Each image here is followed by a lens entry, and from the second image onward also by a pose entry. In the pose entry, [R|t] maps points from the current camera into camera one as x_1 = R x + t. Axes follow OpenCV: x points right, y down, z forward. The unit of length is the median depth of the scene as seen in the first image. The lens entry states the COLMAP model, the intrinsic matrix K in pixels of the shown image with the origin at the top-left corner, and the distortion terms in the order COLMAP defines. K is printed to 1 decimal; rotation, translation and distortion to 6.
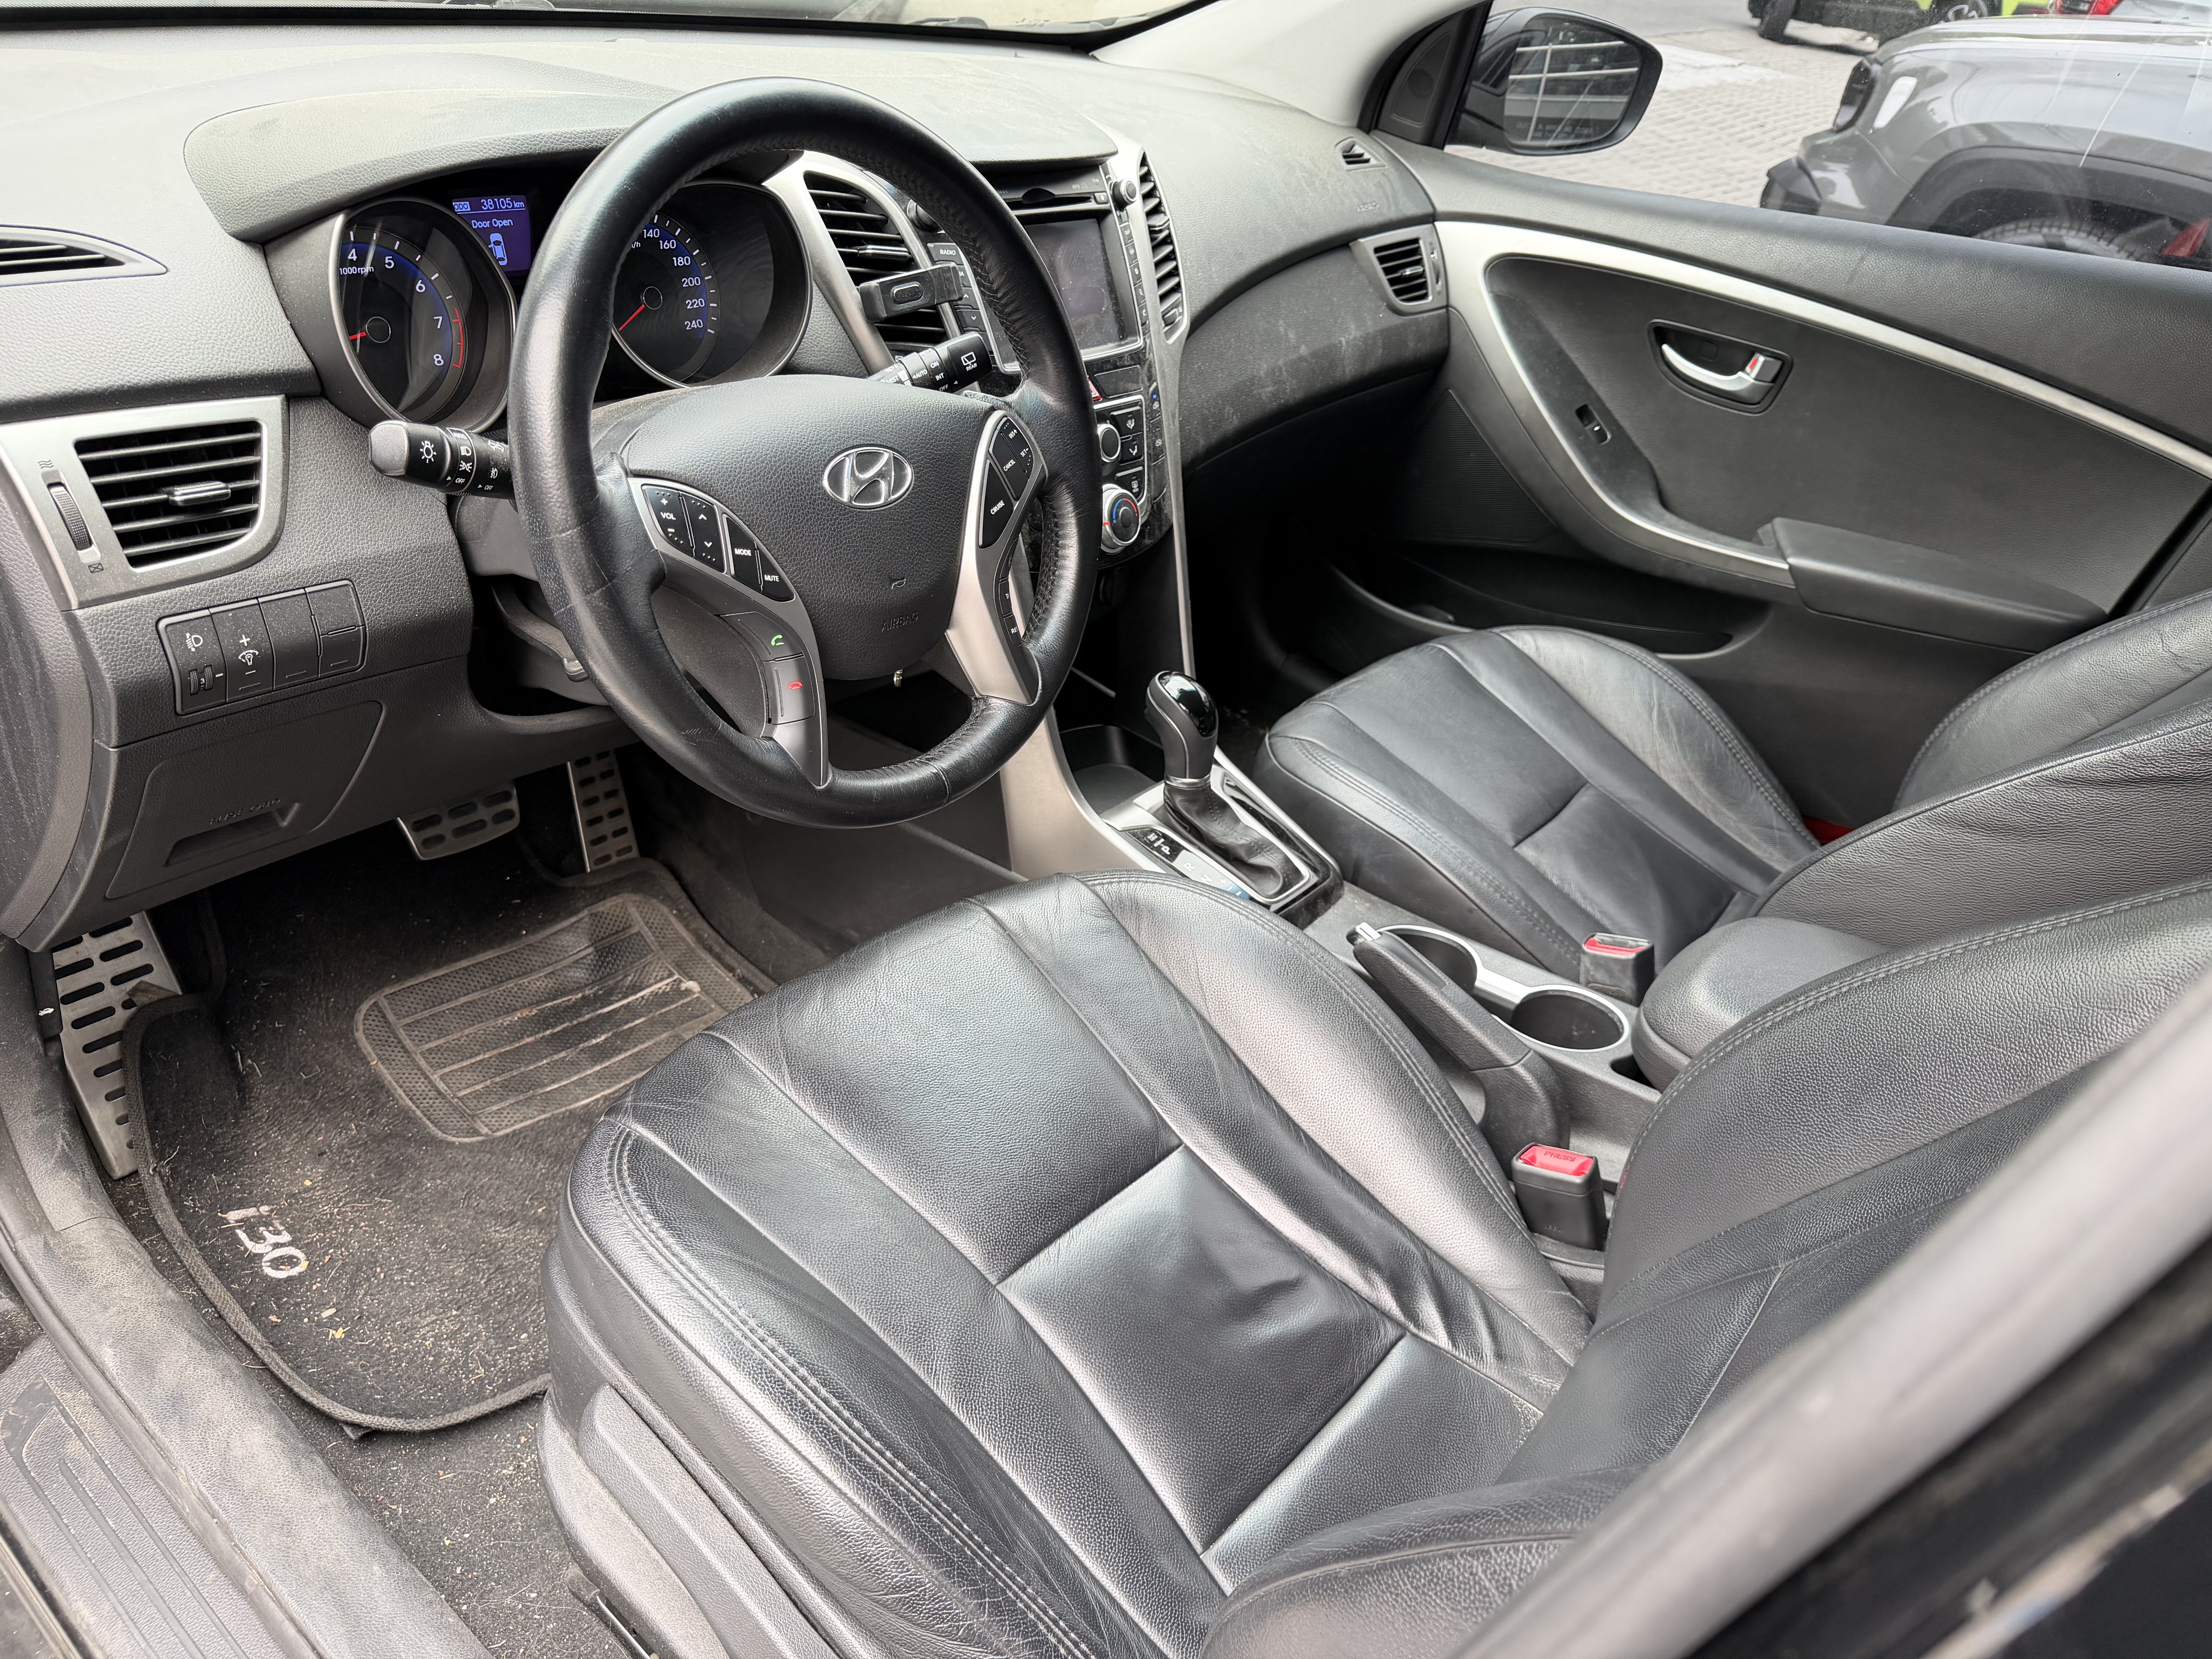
lens RADIAL K [[1587.3, 0, 1097.4], [0, 1587.3, 846.8], [0, 0, 1]] dist [0.039114, -0.067192]
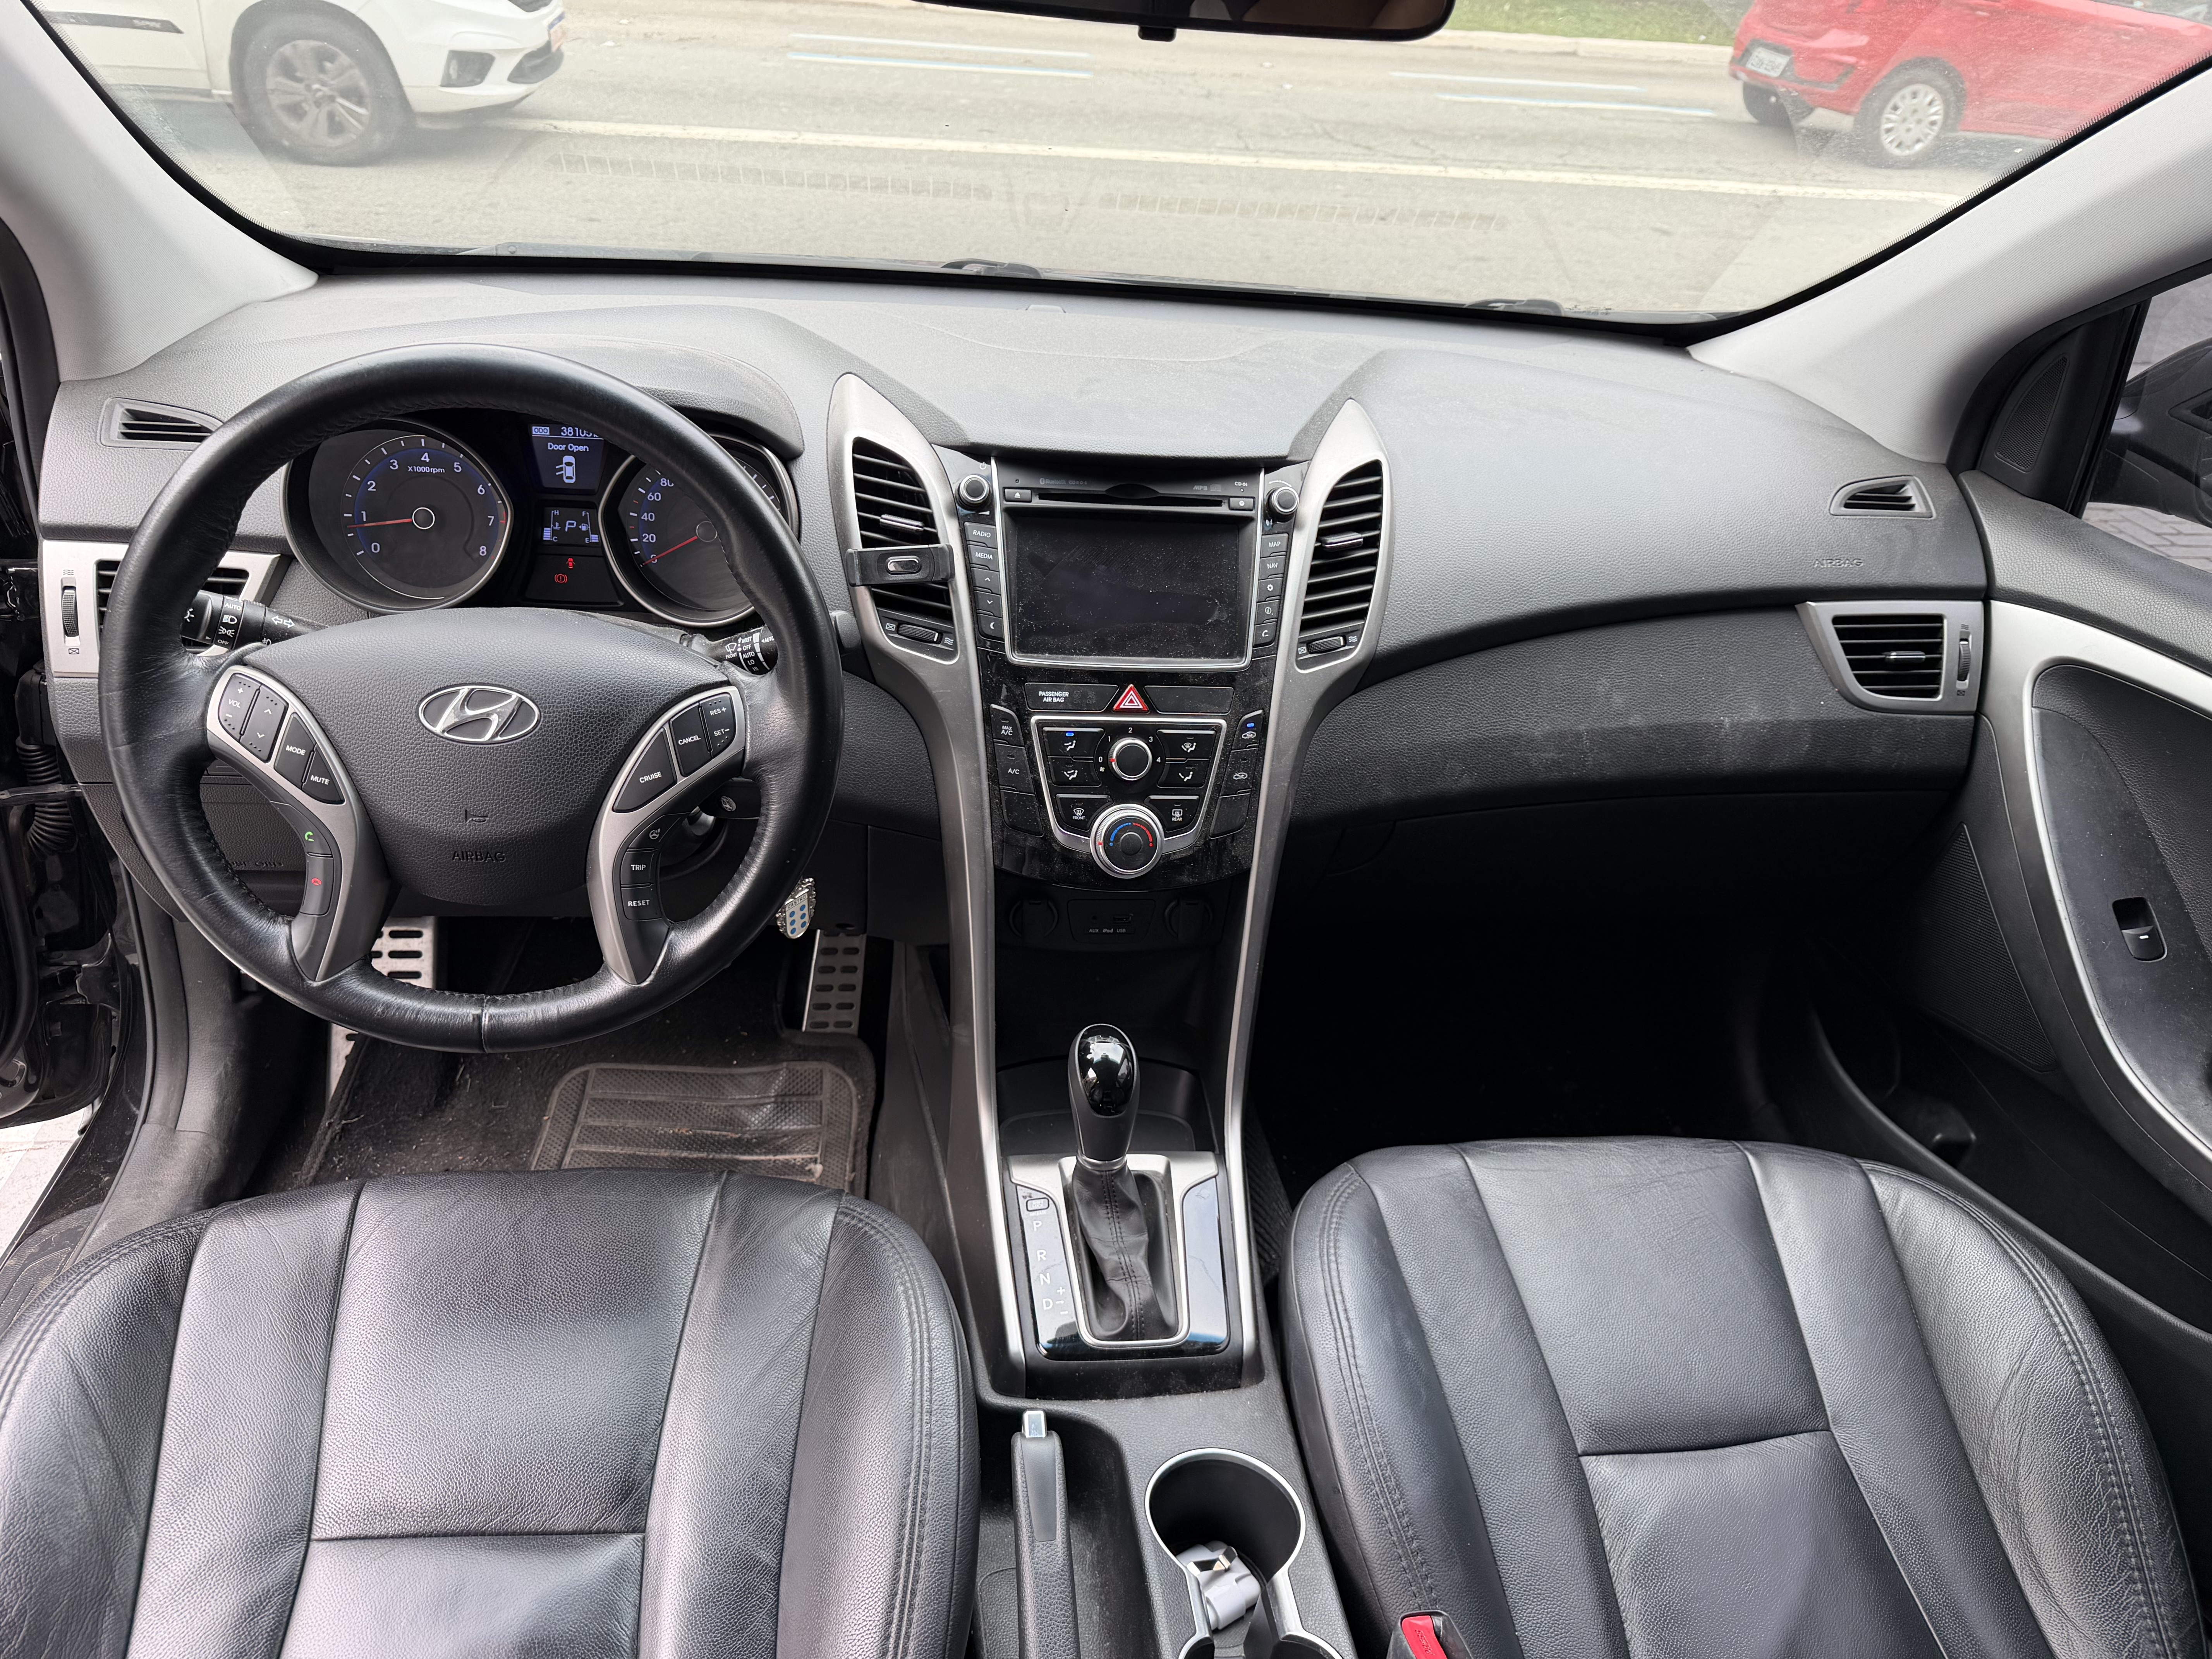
lens RADIAL K [[1587.3, 0, 1109.7], [0, 1587.3, 850.2], [0, 0, 1]] dist [0.039114, -0.067192]
pose [[0.731821, 0.267578, -0.626769, 0.535295], [-0.348456, 0.937301, -0.006712, -0.186249], [0.585676, 0.223313, 0.779176, 0.298506]]
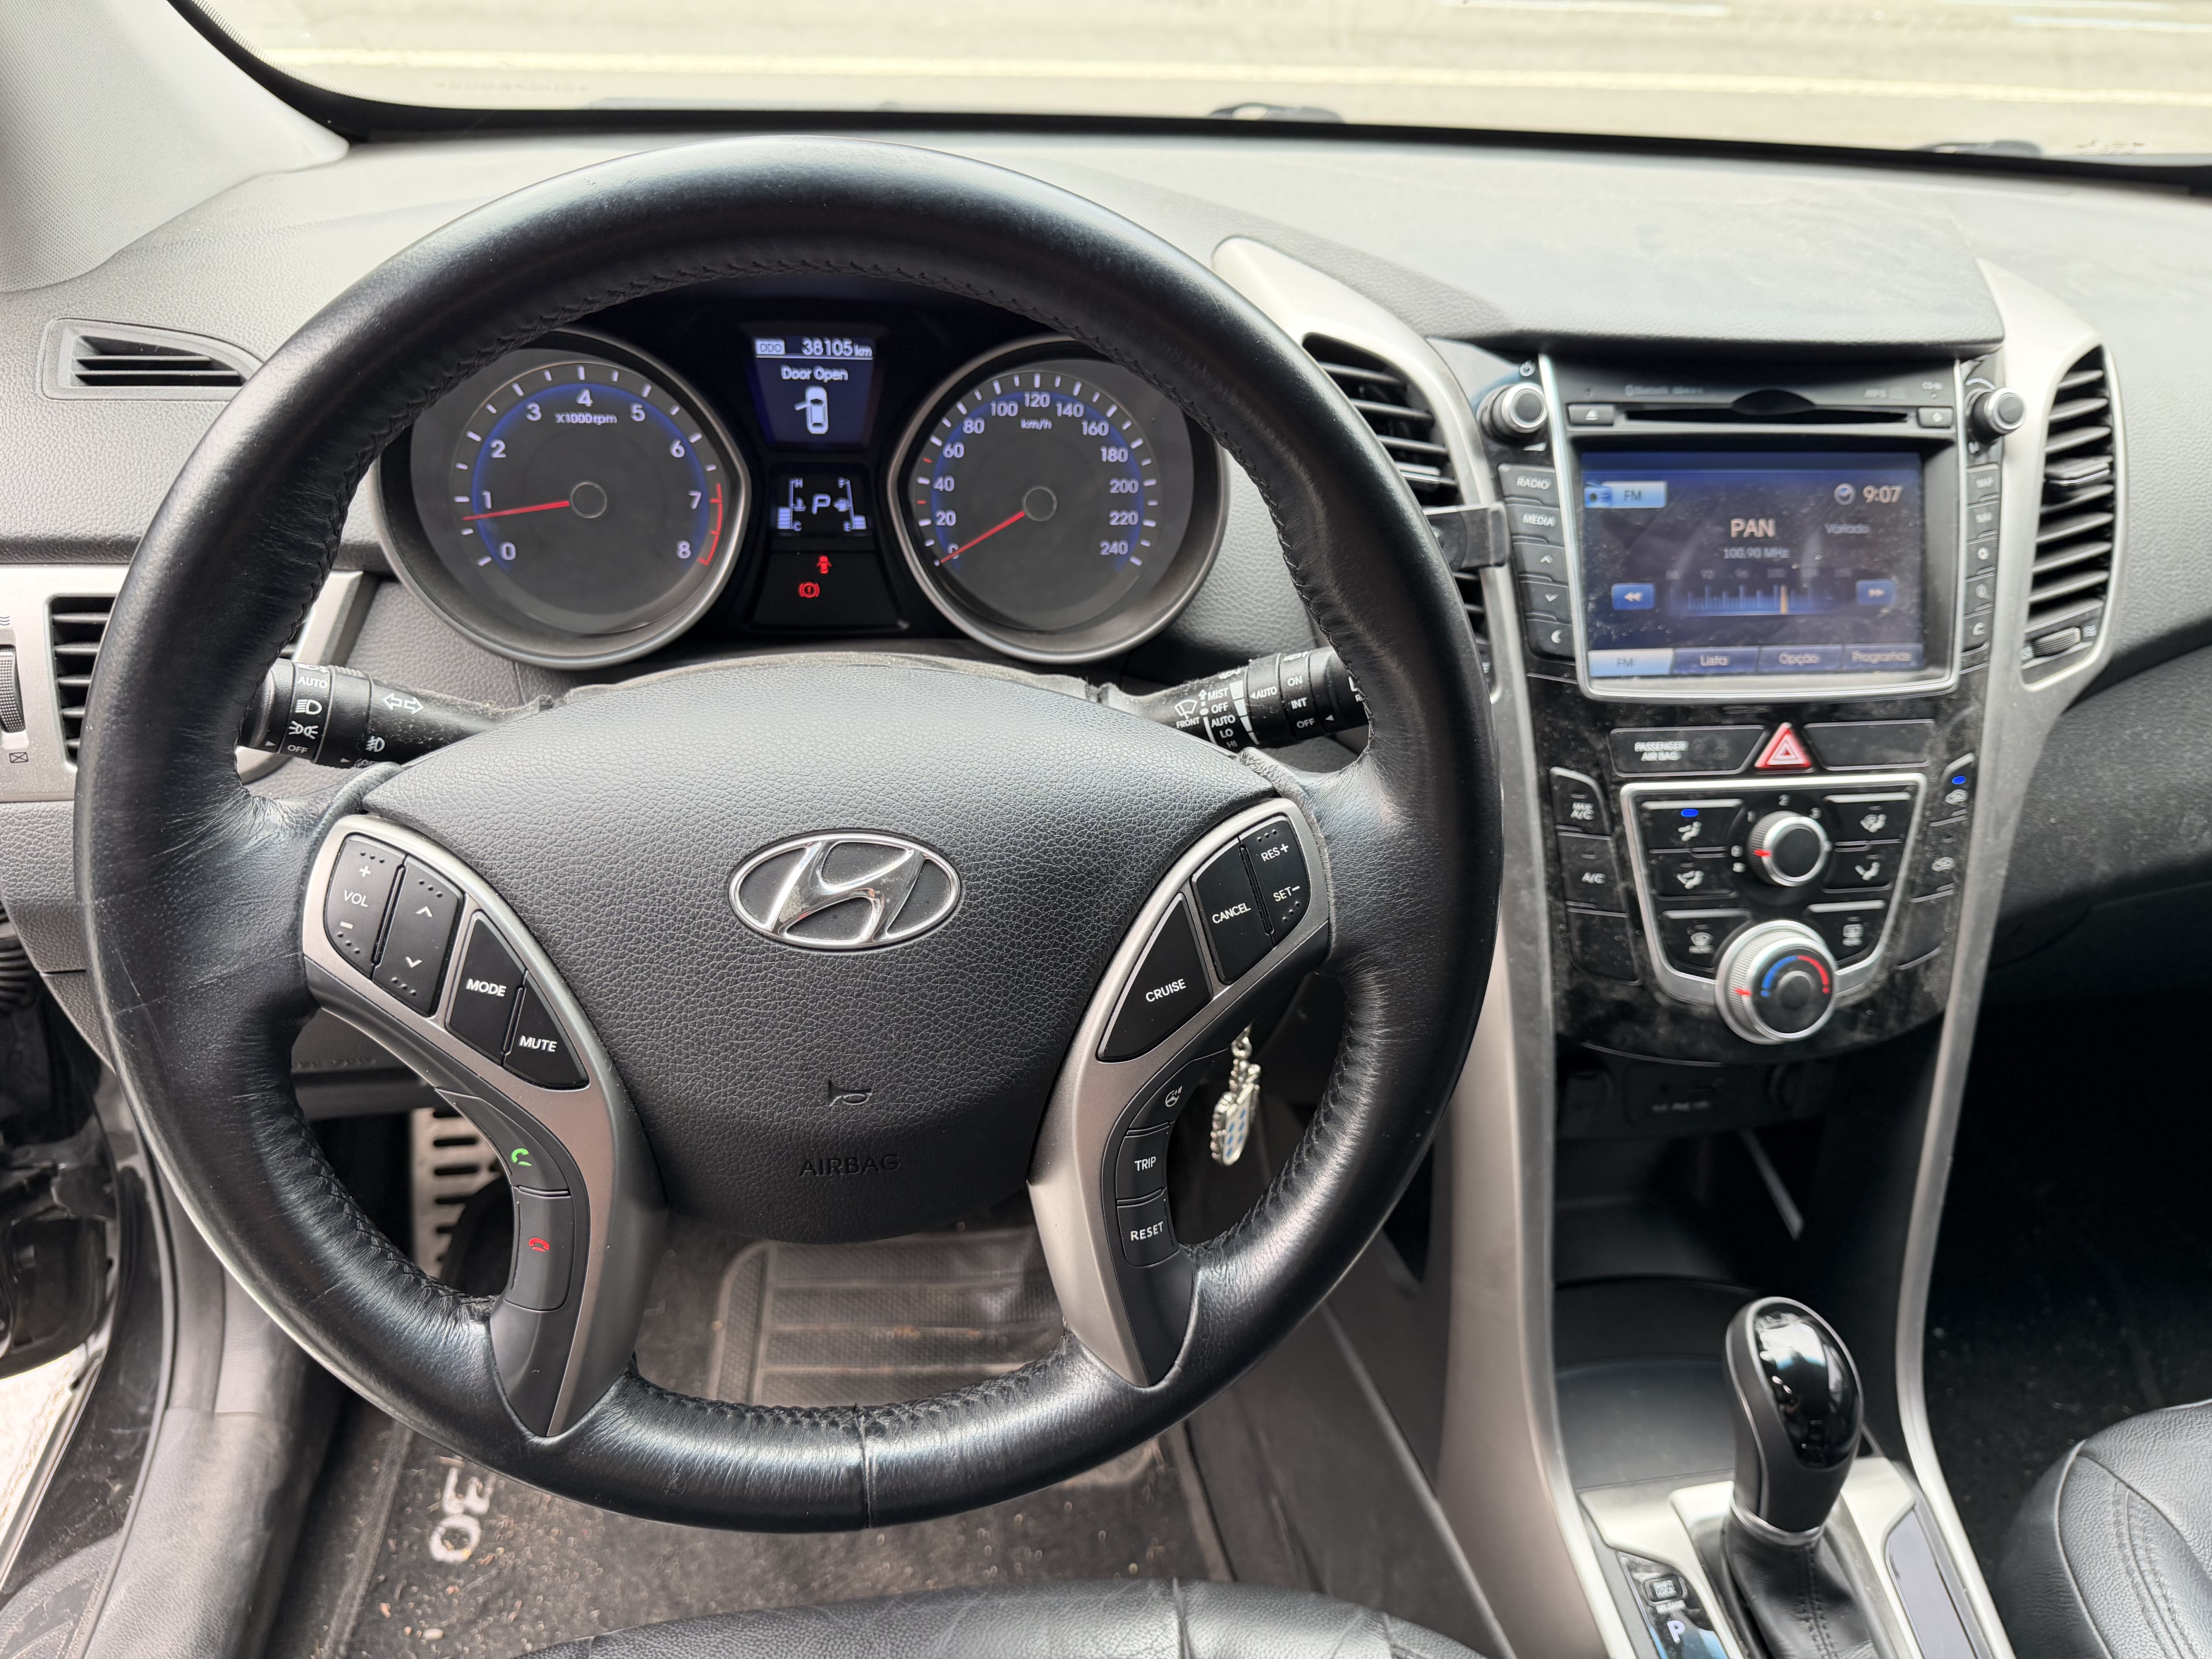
lens RADIAL K [[1587.3, 0, 1097.4], [0, 1587.3, 843.3], [0, 0, 1]] dist [0.039114, -0.067192]
pose [[0.751457, 0.251063, -0.610147, 0.148276], [-0.306414, 0.951791, 0.014263, -0.182566], [0.584313, 0.176239, 0.792160, 0.416945]]
